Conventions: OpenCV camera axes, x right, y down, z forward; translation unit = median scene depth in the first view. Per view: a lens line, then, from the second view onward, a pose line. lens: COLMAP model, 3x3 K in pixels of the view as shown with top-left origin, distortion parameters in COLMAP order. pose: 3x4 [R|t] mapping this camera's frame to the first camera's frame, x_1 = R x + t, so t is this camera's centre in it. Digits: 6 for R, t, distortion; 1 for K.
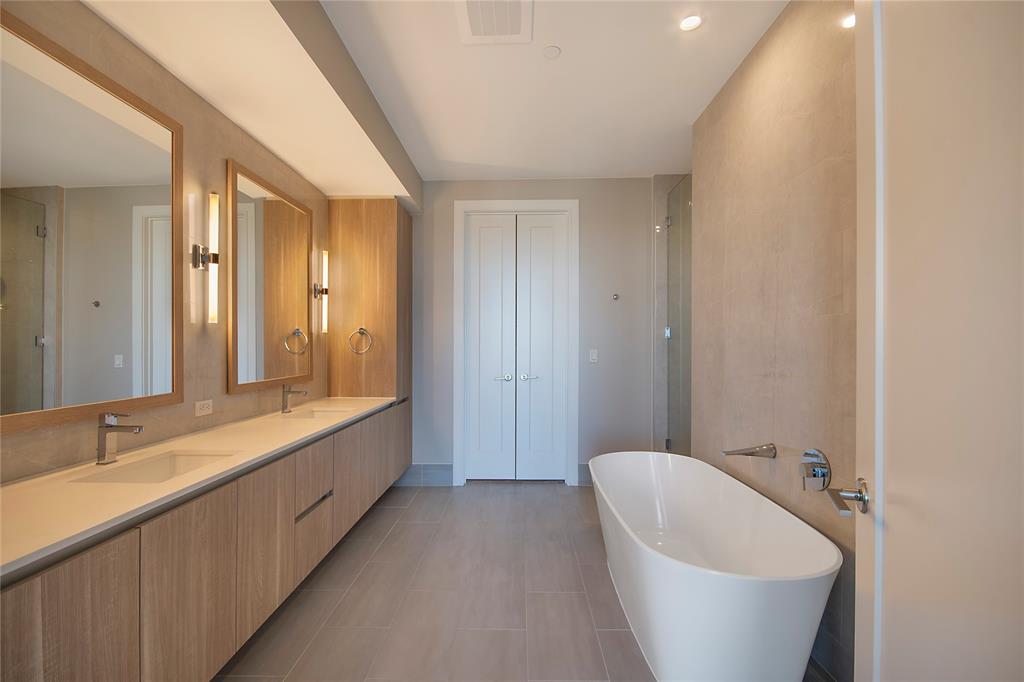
lens RADIAL K [[454.0, 0, 523.1], [0, 454.0, 343.8], [0, 0, 1]] dist [0.003526, -0.008070]
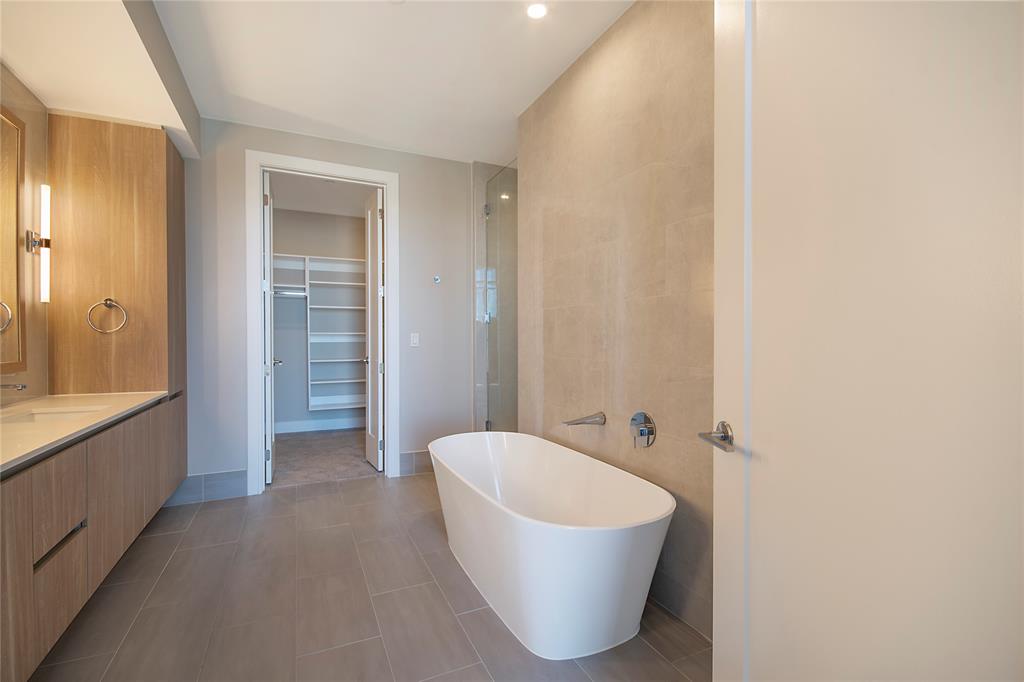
lens RADIAL K [[454.0, 0, 518.0], [0, 454.0, 344.9], [0, 0, 1]] dist [0.003526, -0.008070]
pose [[0.898494, -0.001895, 0.438982, -0.087332], [-0.006521, 0.999823, 0.017662, 0.023411], [-0.438937, -0.018732, 0.898322, 0.054943]]
